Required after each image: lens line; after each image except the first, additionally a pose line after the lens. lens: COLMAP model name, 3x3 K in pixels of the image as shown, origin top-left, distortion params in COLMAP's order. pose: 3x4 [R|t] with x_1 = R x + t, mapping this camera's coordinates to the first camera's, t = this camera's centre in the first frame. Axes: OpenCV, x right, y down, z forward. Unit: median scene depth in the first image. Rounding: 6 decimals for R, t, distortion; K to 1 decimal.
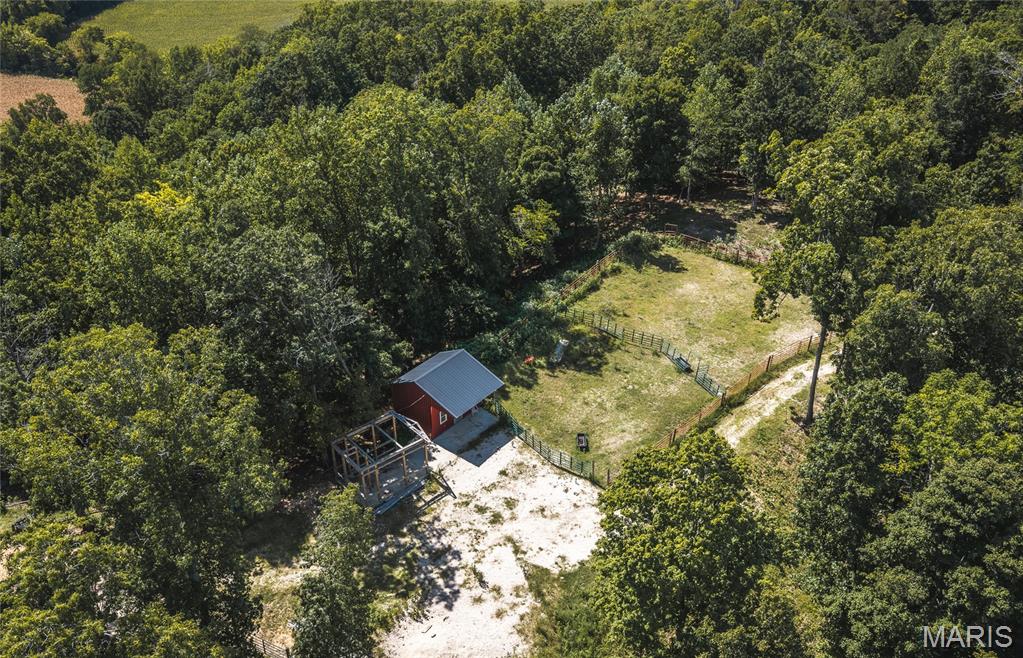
lens RADIAL K [[853.9, 0, 511.7], [0, 853.9, 334.9], [0, 0, 1]] dist [0.013372, -0.023517]
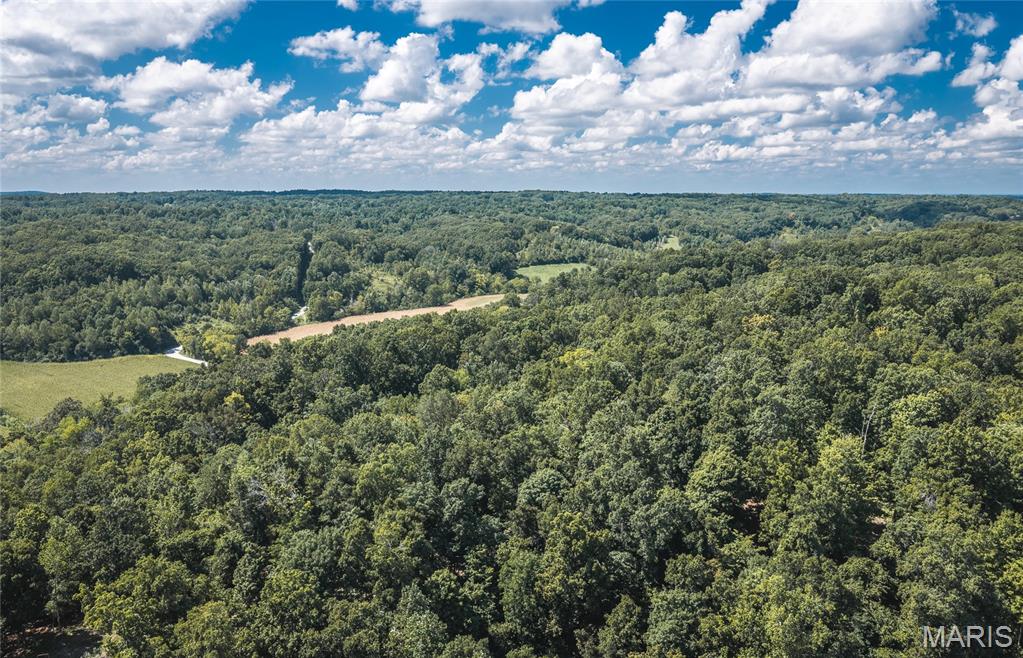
lens RADIAL K [[853.9, 0, 511.7], [0, 853.9, 334.9], [0, 0, 1]] dist [0.013372, -0.023517]
pose [[0.793566, -0.095373, 0.600963, 0.039442], [0.328588, 0.898423, -0.291317, 0.049438], [-0.512135, 0.428649, 0.744297, -0.606100]]
